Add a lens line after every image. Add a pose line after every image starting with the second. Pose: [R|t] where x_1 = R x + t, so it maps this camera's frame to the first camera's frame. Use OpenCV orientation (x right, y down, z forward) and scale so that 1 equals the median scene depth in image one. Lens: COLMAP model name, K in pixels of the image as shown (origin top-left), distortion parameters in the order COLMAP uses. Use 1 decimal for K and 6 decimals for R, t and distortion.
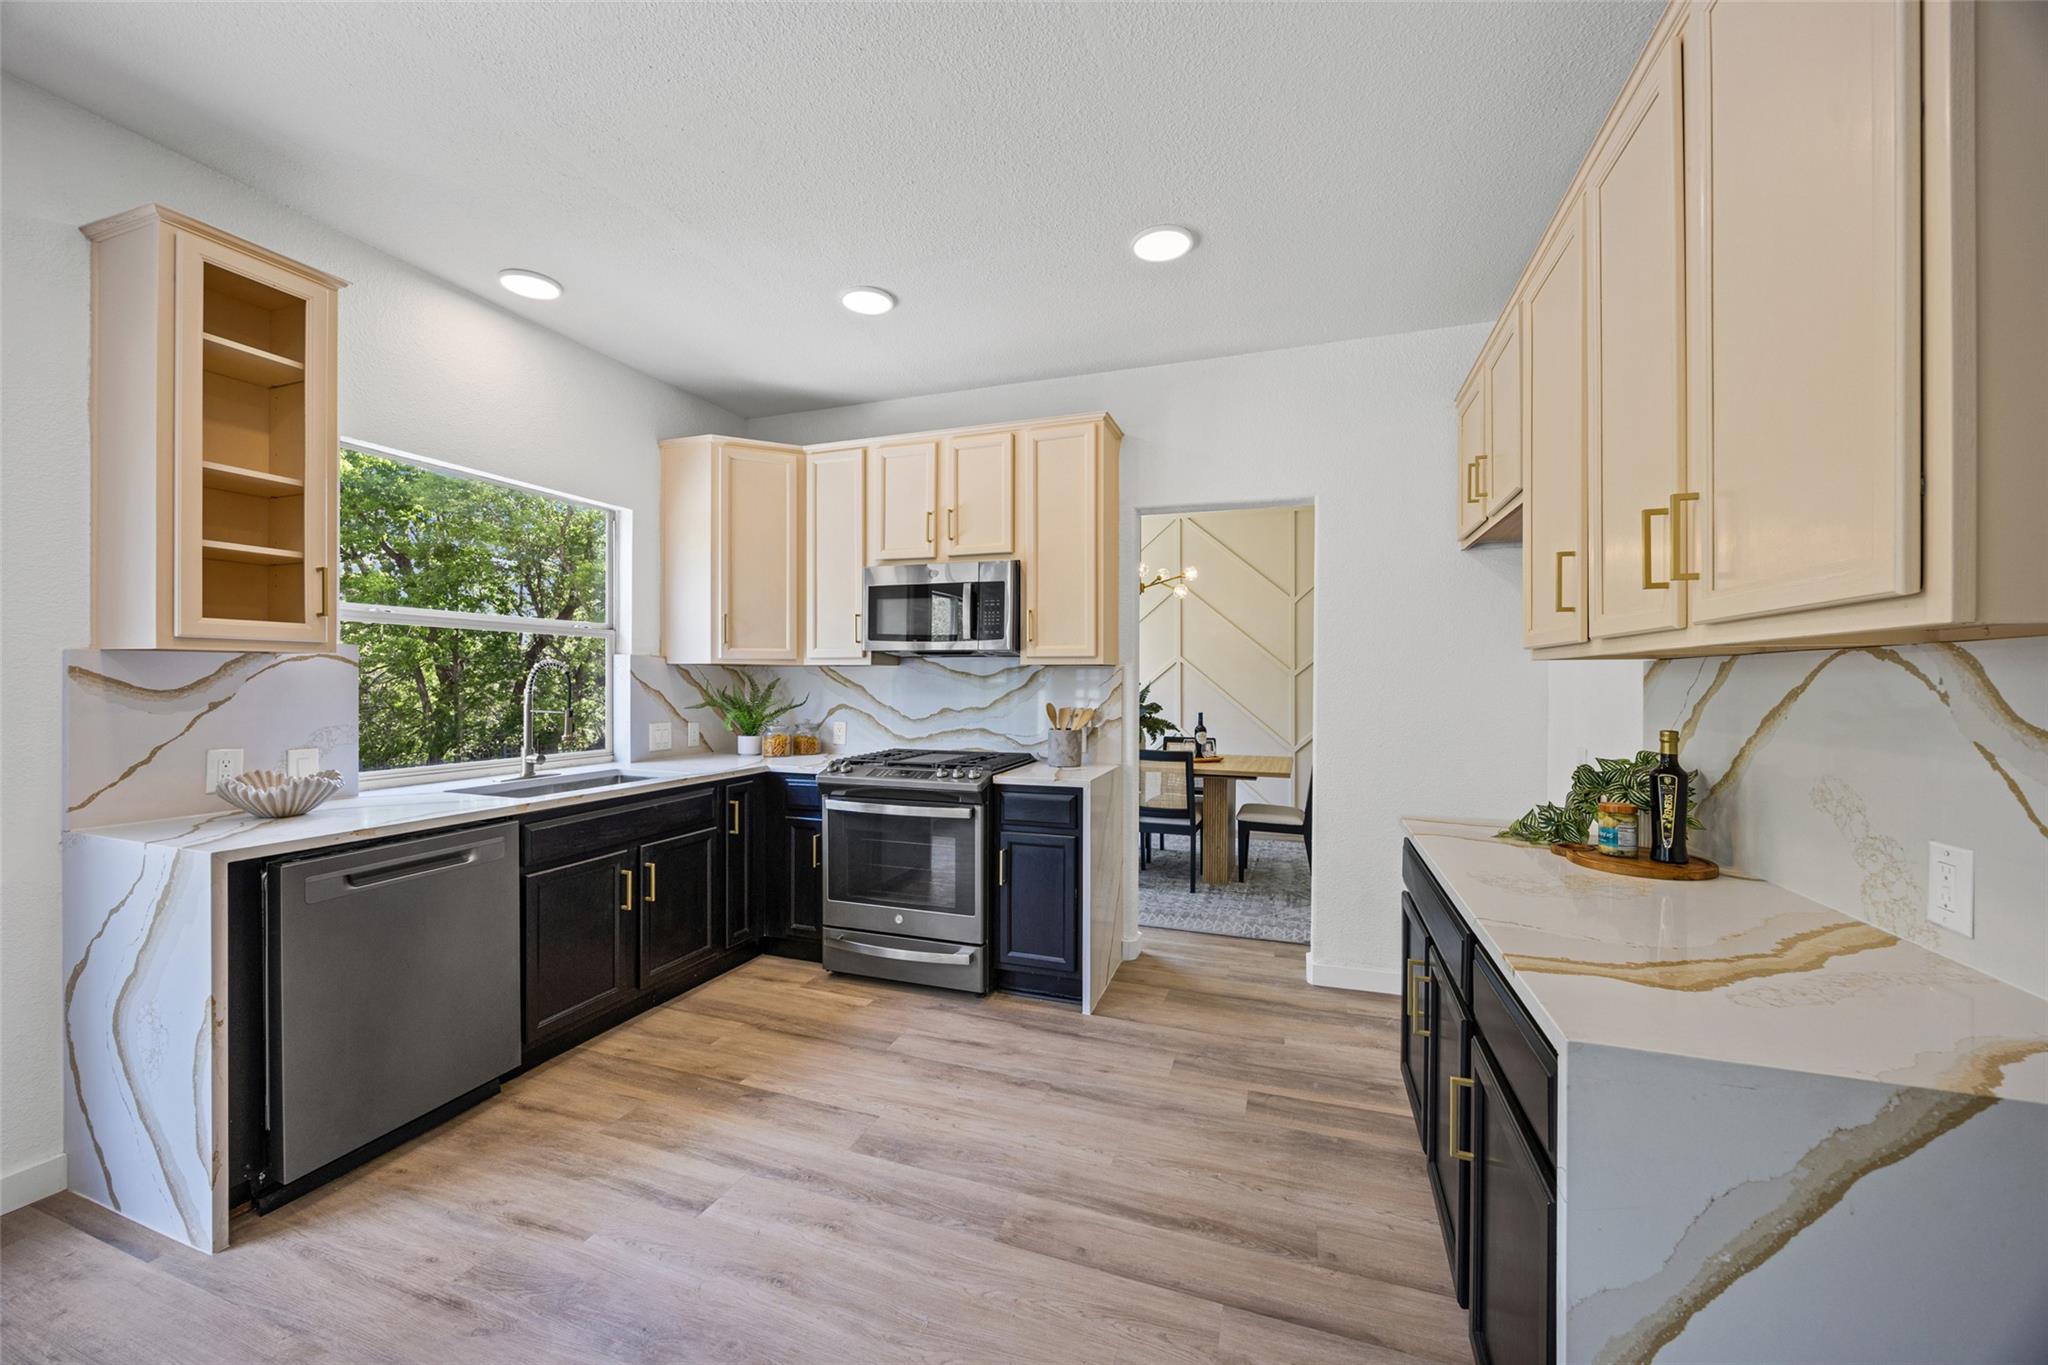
lens RADIAL K [[785.3, 0, 1023.3], [0, 785.3, 682.7], [0, 0, 1]] dist [-0.003784, -0.000368]
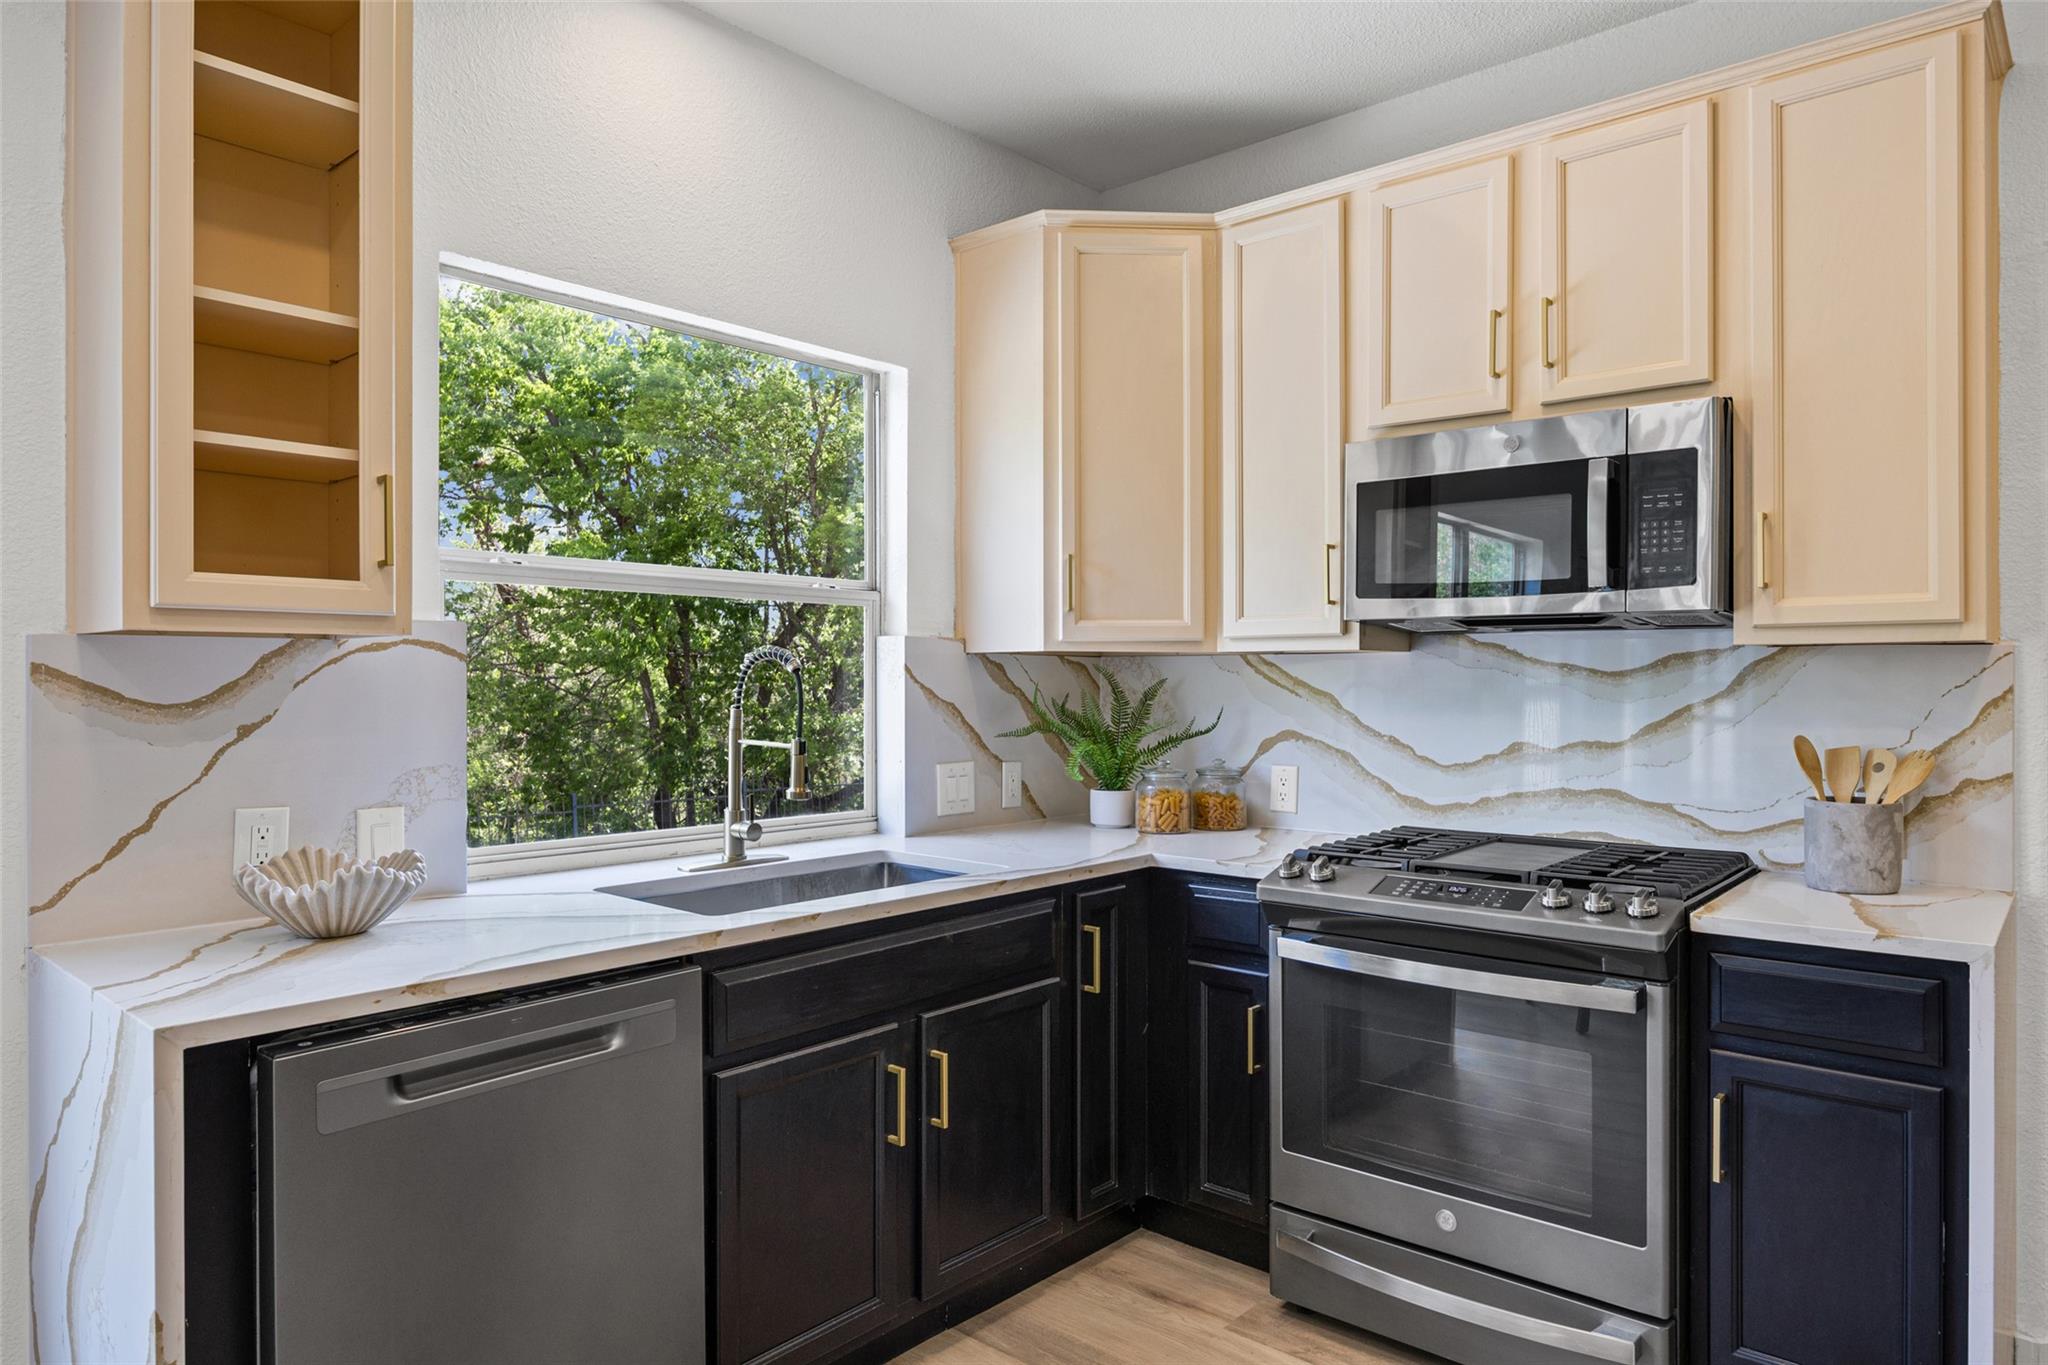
lens RADIAL K [[1273.3, 0, 1024.3], [0, 1273.3, 682.0], [0, 0, 1]] dist [0.001840, -0.001467]
pose [[0.931148, -0.003186, -0.364628, -0.113469], [0.002157, 0.999992, -0.003230, -0.001631], [0.364635, 0.002221, 0.931148, 0.232429]]
